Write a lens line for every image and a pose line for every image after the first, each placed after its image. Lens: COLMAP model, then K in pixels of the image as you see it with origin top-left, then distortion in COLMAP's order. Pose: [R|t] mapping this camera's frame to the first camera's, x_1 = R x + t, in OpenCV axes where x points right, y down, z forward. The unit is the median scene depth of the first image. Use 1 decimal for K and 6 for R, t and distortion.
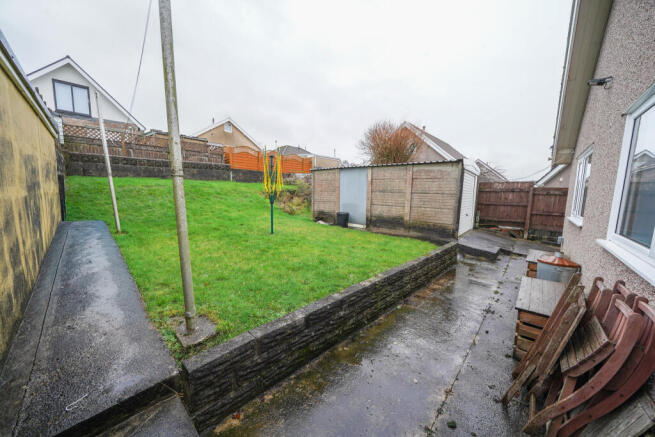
lens RADIAL K [[225.0, 0, 327.5], [0, 225.0, 218.5], [0, 0, 1]] dist [-0.000430, -0.000022]
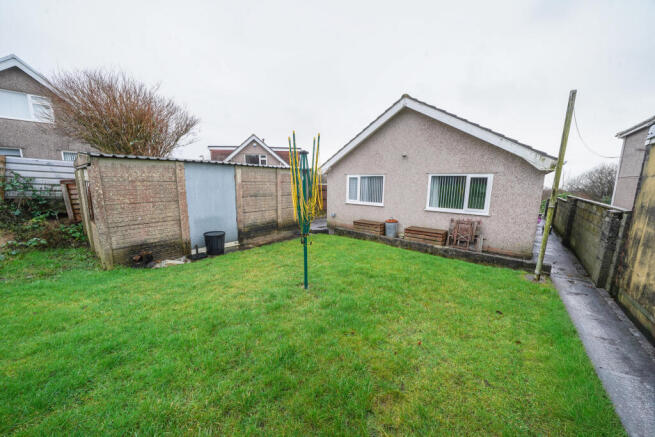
lens RADIAL K [[225.0, 0, 327.5], [0, 225.0, 218.5], [0, 0, 1]] dist [-0.000430, -0.000022]
pose [[-0.018135, -0.168832, 0.985478, -0.610173], [0.119973, 0.978151, 0.169784, -0.146052], [-0.992612, 0.121310, 0.002516, 0.722273]]
